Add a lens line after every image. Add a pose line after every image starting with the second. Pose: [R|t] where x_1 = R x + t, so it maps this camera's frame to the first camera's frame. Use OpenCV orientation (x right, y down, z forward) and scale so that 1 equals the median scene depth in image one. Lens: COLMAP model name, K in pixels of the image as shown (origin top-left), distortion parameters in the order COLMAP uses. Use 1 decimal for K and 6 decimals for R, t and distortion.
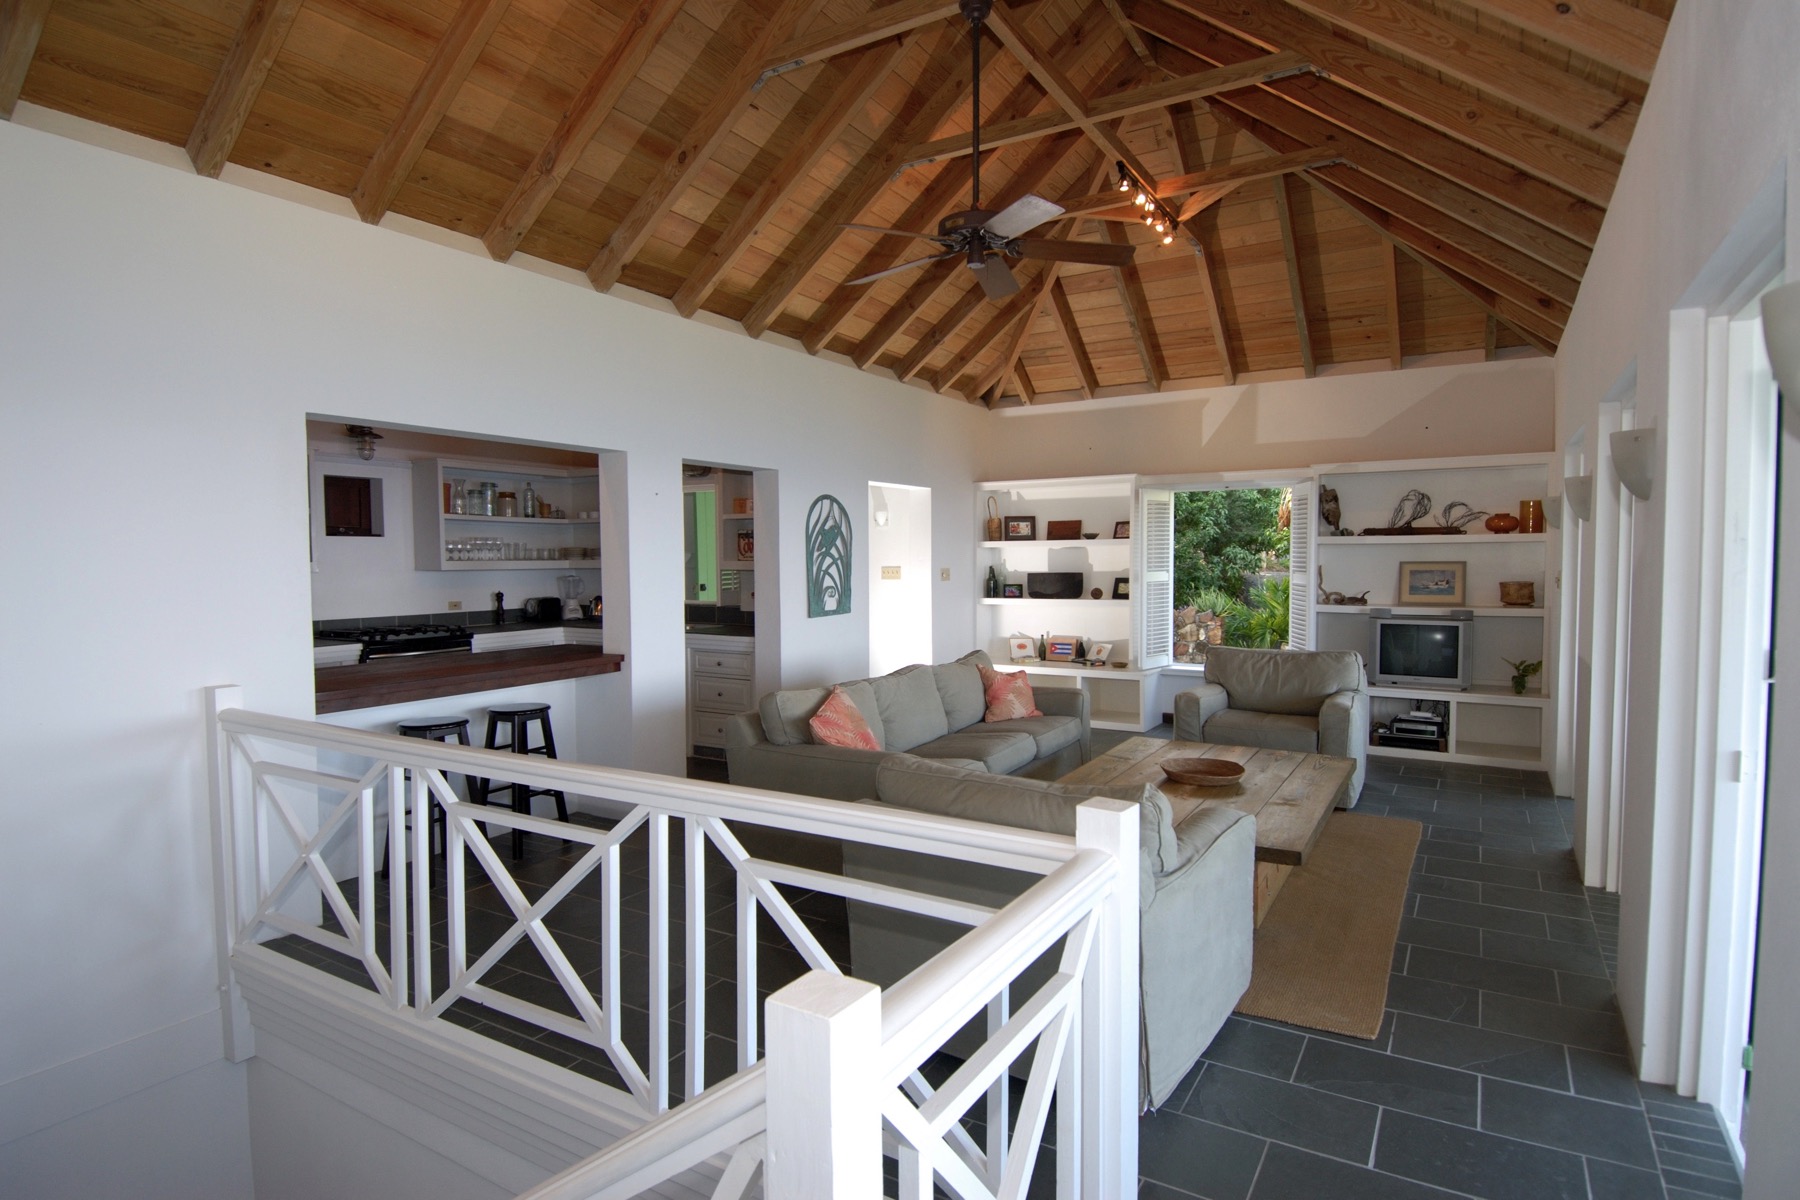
lens RADIAL K [[1054.0, 0, 900.0], [0, 1054.0, 600.0], [0, 0, 1]] dist [0.067382, 0.000502]
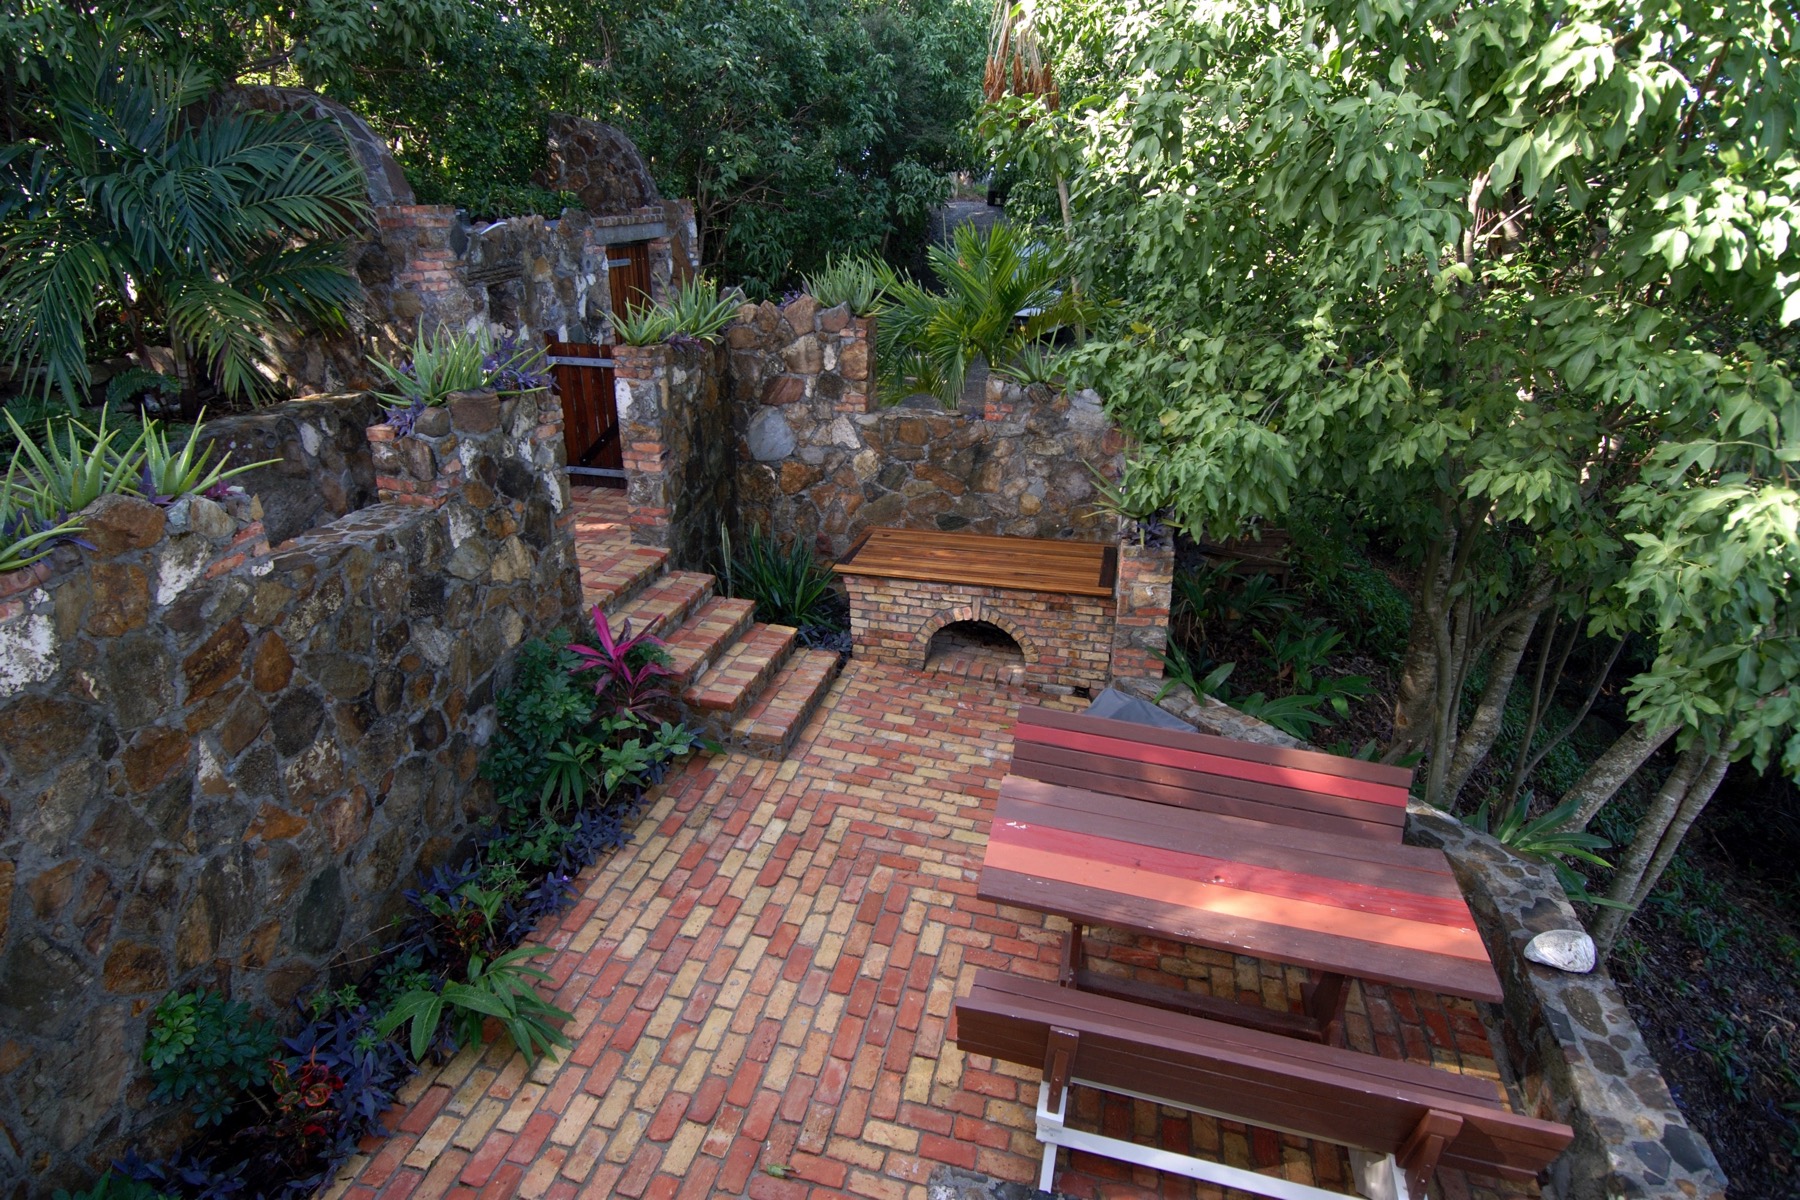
lens RADIAL K [[1054.0, 0, 900.0], [0, 1054.0, 600.0], [0, 0, 1]] dist [0.067382, 0.000502]
pose [[0.960595, -0.102262, 0.258458, 0.134666], [0.011985, 0.944235, 0.329054, -0.014839], [-0.277695, -0.312990, 0.908253, 0.391578]]
